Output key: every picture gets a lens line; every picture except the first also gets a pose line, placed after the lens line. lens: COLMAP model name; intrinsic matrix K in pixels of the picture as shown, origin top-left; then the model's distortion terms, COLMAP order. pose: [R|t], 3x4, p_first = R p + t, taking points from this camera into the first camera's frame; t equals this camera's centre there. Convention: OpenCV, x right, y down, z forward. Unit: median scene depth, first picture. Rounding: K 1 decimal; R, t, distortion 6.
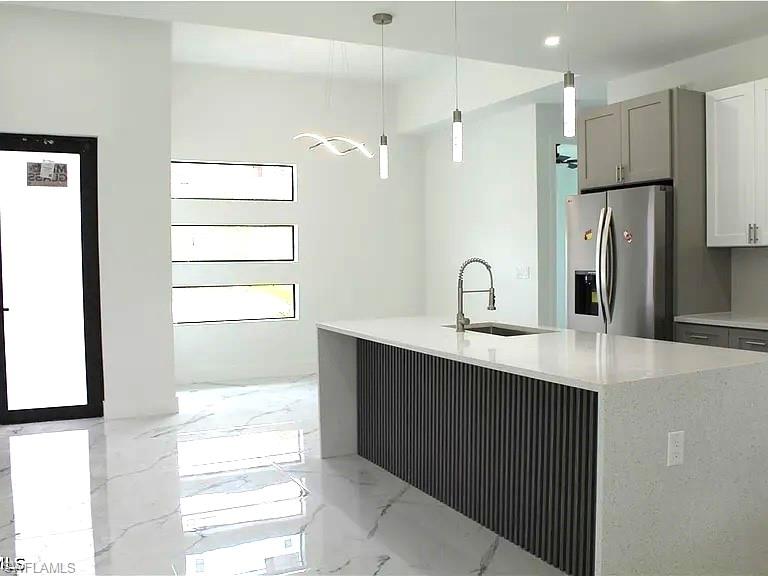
lens RADIAL K [[716.1, 0, 384.0], [0, 716.1, 288.0], [0, 0, 1]] dist [-0.168290, 0.145763]
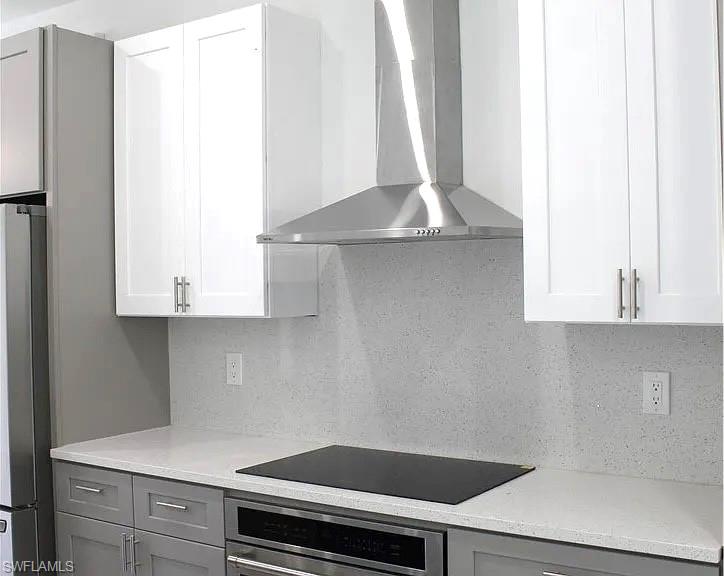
lens RADIAL K [[910.0, 0, 362.0], [0, 910.0, 288.0], [0, 0, 1]] dist [-0.184507, 0.003065]
pose [[0.871663, -0.005585, 0.490074, 0.289053], [0.025336, 0.999112, -0.033678, -0.052577], [-0.489451, 0.041772, 0.871030, 0.280955]]
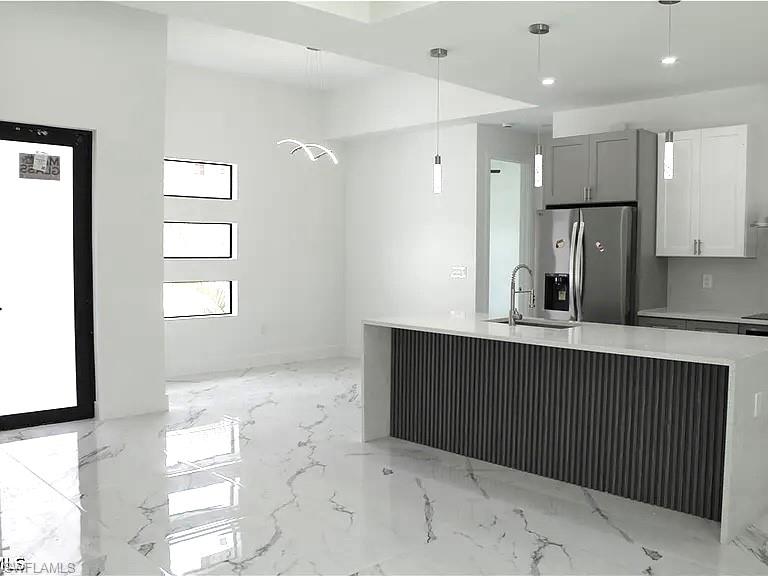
lens RADIAL K [[716.1, 0, 384.0], [0, 716.1, 288.0], [0, 0, 1]] dist [-0.168290, 0.145763]
pose [[0.953548, 0.002088, 0.301233, -0.394977], [-0.005132, 0.999943, 0.009313, -0.010343], [-0.301197, -0.010426, 0.953505, -0.064193]]
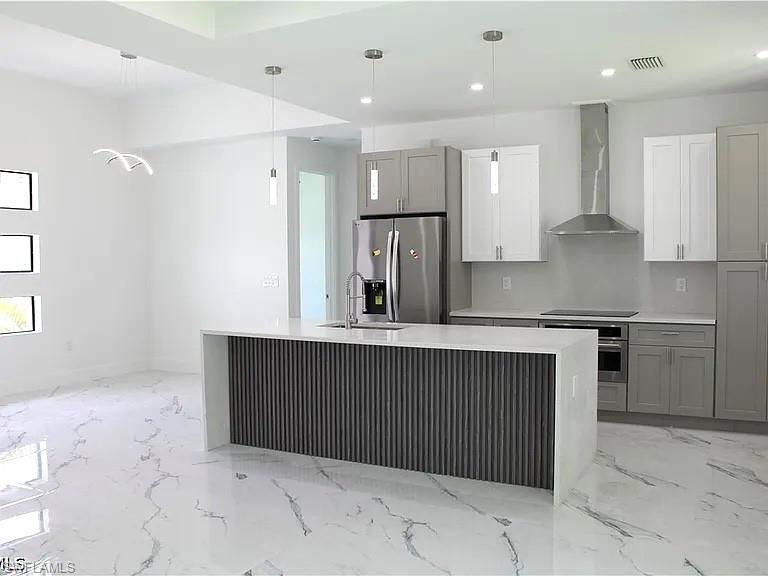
lens RADIAL K [[716.1, 0, 384.0], [0, 716.1, 288.0], [0, 0, 1]] dist [-0.168290, 0.145763]
pose [[0.810316, -0.018845, 0.585690, -0.508693], [0.022894, 0.999738, 0.000493, -0.010351], [-0.585546, 0.013009, 0.810535, -0.066252]]
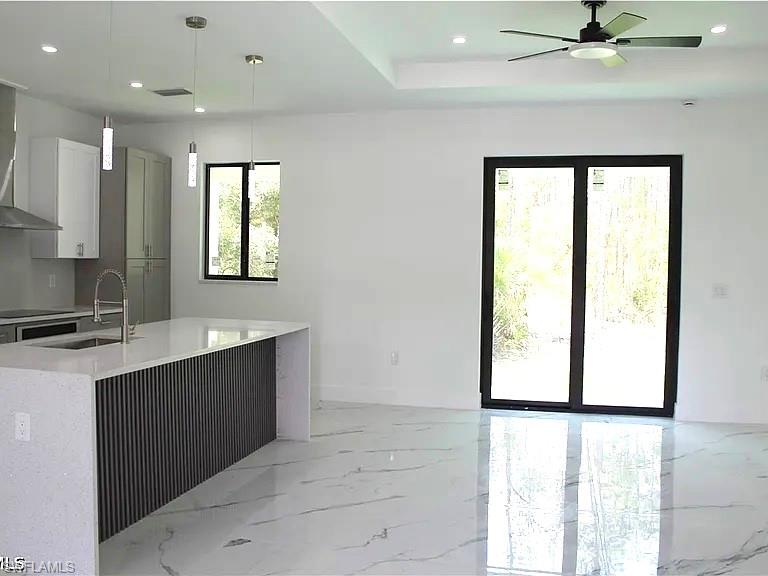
lens RADIAL K [[716.1, 0, 384.0], [0, 716.1, 288.0], [0, 0, 1]] dist [-0.168290, 0.145763]
pose [[-0.763095, -0.022397, 0.645898, -0.682280], [0.022005, 0.997919, 0.060601, -0.057701], [-0.645912, 0.060457, -0.761014, 1.295858]]
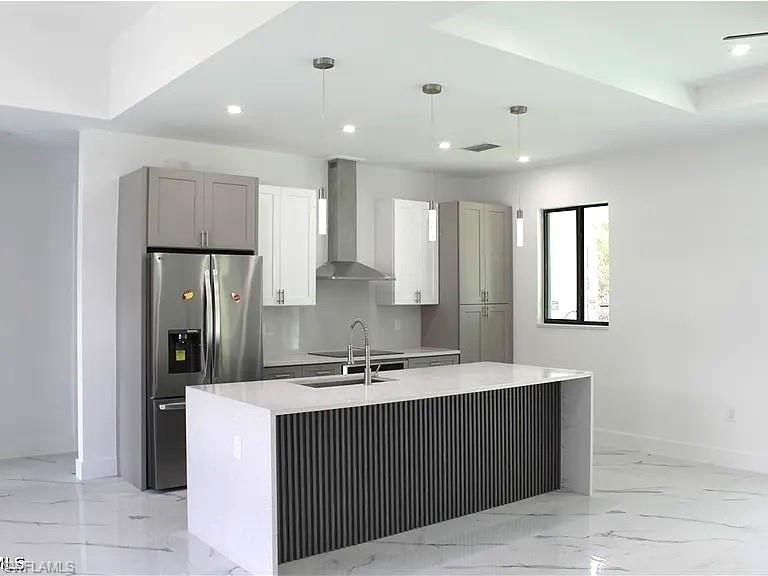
lens RADIAL K [[716.1, 0, 384.0], [0, 716.1, 288.0], [0, 0, 1]] dist [-0.168290, 0.145763]
pose [[-0.213024, 0.024942, 0.976729, -0.847773], [0.045206, 0.998855, -0.015647, -0.061178], [-0.976001, 0.040821, -0.213908, 1.040371]]
